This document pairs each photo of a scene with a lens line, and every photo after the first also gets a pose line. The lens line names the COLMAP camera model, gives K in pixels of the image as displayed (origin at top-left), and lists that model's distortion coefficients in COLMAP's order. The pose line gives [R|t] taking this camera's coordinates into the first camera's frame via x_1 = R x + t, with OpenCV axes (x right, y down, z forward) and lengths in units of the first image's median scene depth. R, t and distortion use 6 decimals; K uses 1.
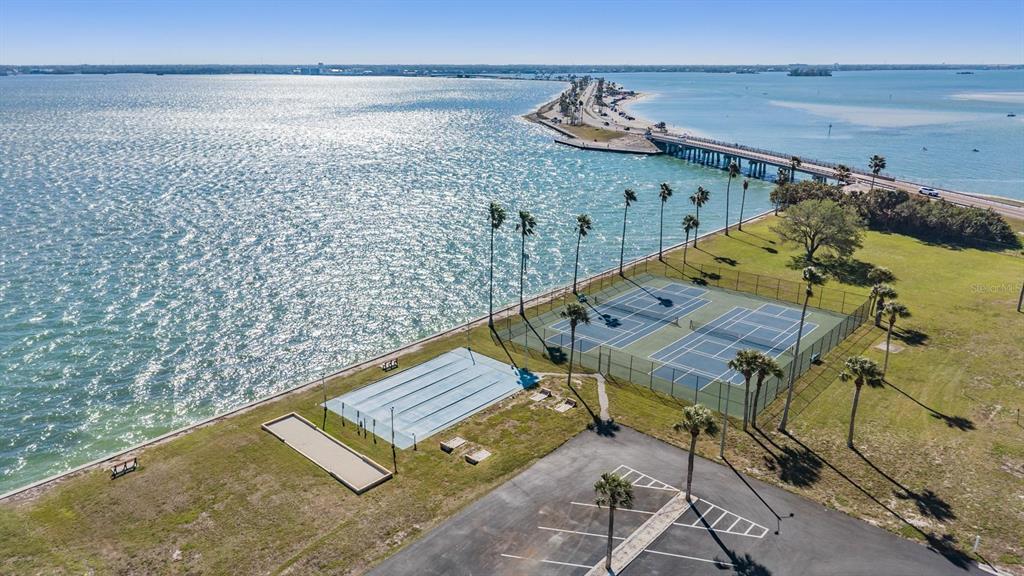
lens RADIAL K [[693.1, 0, 514.6], [0, 693.1, 289.0], [0, 0, 1]] dist [0.030795, -0.032082]
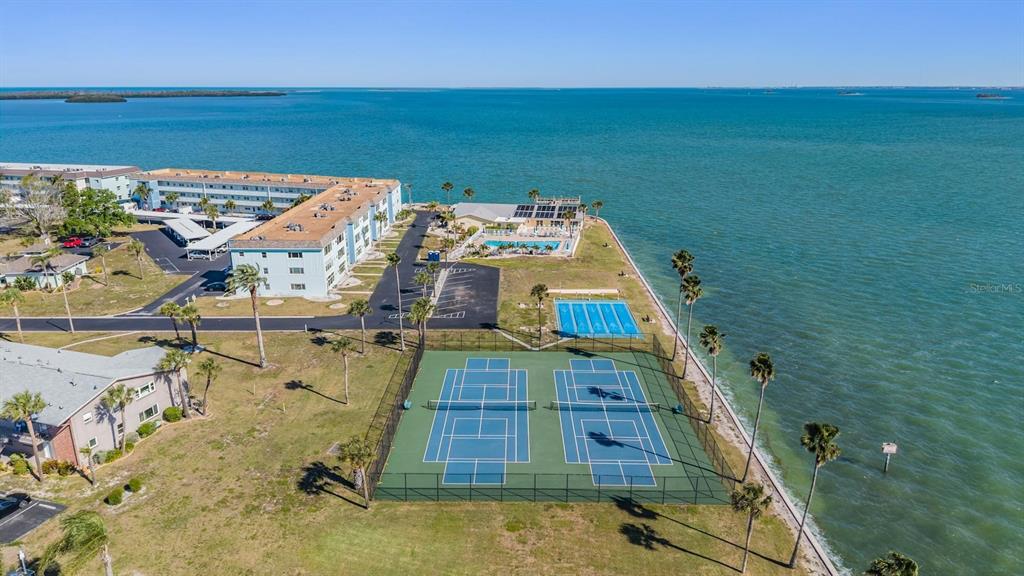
lens RADIAL K [[693.1, 0, 514.9], [0, 693.1, 284.5], [0, 0, 1]] dist [0.030795, -0.032082]
pose [[-0.752236, 0.172338, -0.635957, 1.077340], [-0.217251, 0.846340, 0.486323, -0.689372], [0.622048, 0.503992, -0.599207, 1.869125]]
